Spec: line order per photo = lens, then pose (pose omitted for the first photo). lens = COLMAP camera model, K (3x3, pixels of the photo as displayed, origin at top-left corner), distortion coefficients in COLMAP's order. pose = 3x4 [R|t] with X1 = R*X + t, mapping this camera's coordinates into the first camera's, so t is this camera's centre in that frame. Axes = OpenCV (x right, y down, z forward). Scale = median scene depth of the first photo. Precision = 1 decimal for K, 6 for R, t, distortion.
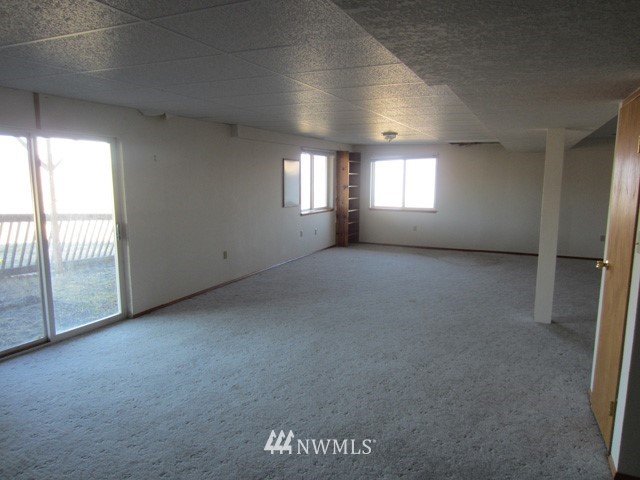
lens RADIAL K [[456.5, 0, 321.2], [0, 456.5, 241.6], [0, 0, 1]] dist [-0.048182, -0.002263]
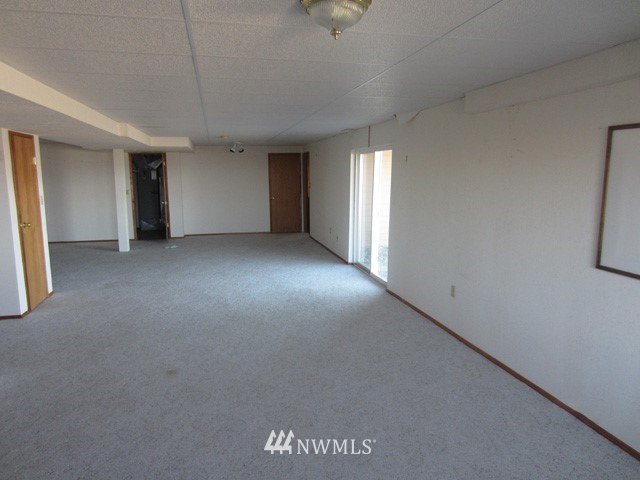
lens RADIAL K [[456.5, 0, 321.6], [0, 456.5, 240.1], [0, 0, 1]] dist [-0.048182, -0.002263]
pose [[-0.786267, 0.084266, -0.612114, 0.513352], [-0.097875, 0.961164, 0.258039, -0.290938], [0.610086, 0.262799, -0.747484, 1.952800]]
